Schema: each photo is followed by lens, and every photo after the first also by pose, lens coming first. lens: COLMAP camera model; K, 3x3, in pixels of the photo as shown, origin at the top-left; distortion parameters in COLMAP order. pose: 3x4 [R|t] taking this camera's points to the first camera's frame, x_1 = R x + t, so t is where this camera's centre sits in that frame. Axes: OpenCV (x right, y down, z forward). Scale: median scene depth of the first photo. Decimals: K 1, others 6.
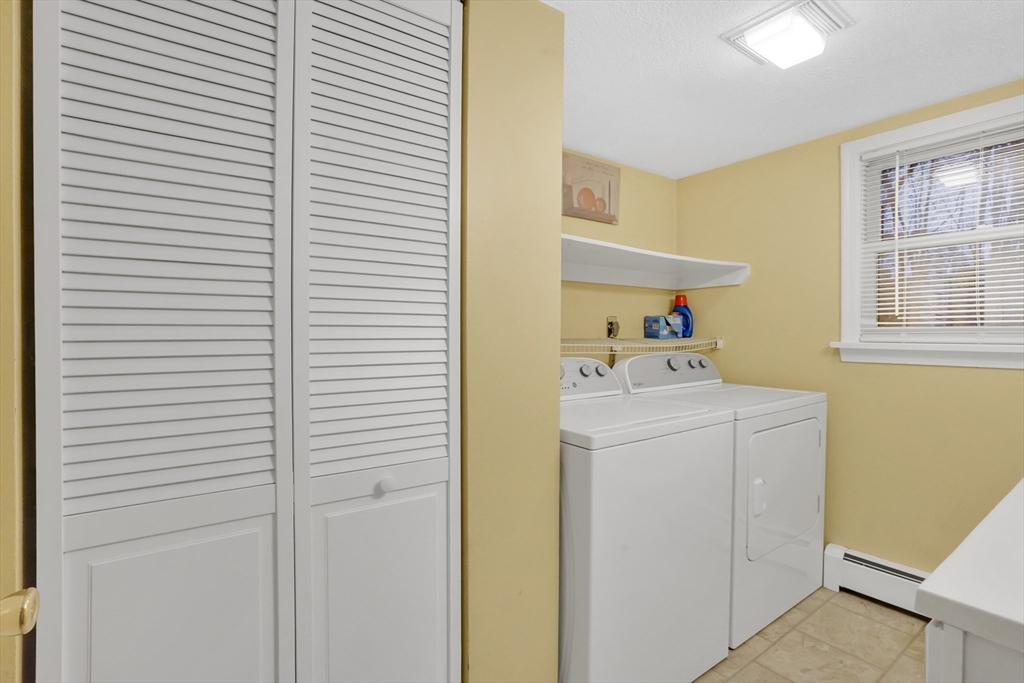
lens RADIAL K [[488.0, 0, 513.6], [0, 488.0, 341.8], [0, 0, 1]] dist [-0.022437, 0.000233]
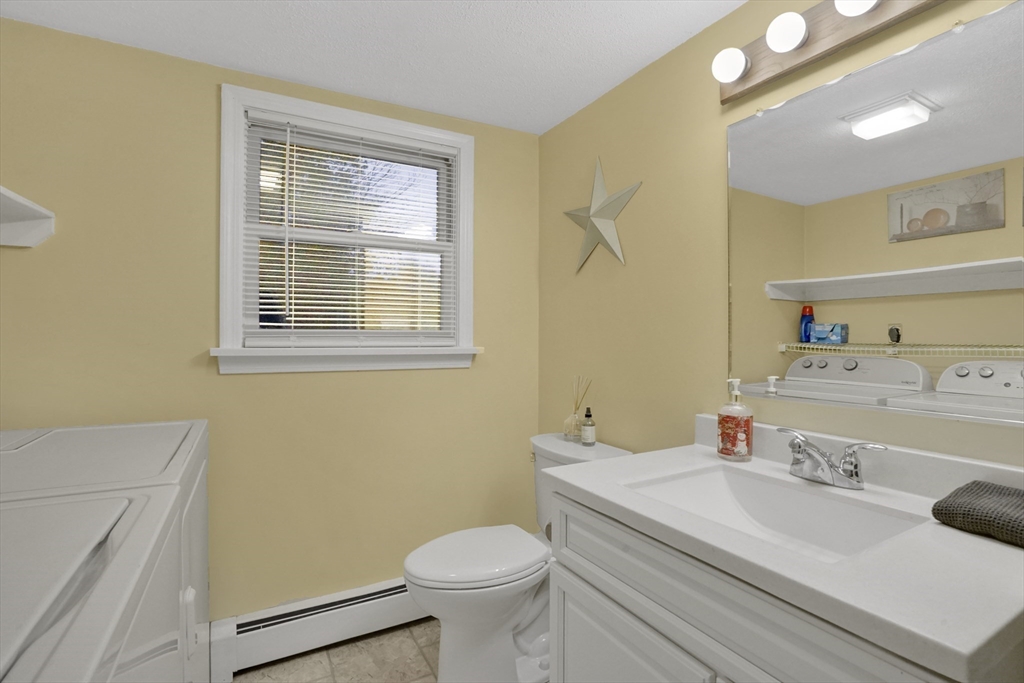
lens RADIAL K [[488.0, 0, 513.8], [0, 488.0, 340.9], [0, 0, 1]] dist [-0.022437, 0.000233]
pose [[0.121081, -0.009003, 0.992602, -0.009638], [0.011627, 0.999903, 0.007651, -0.011555], [-0.992575, 0.010614, 0.121174, 0.491921]]
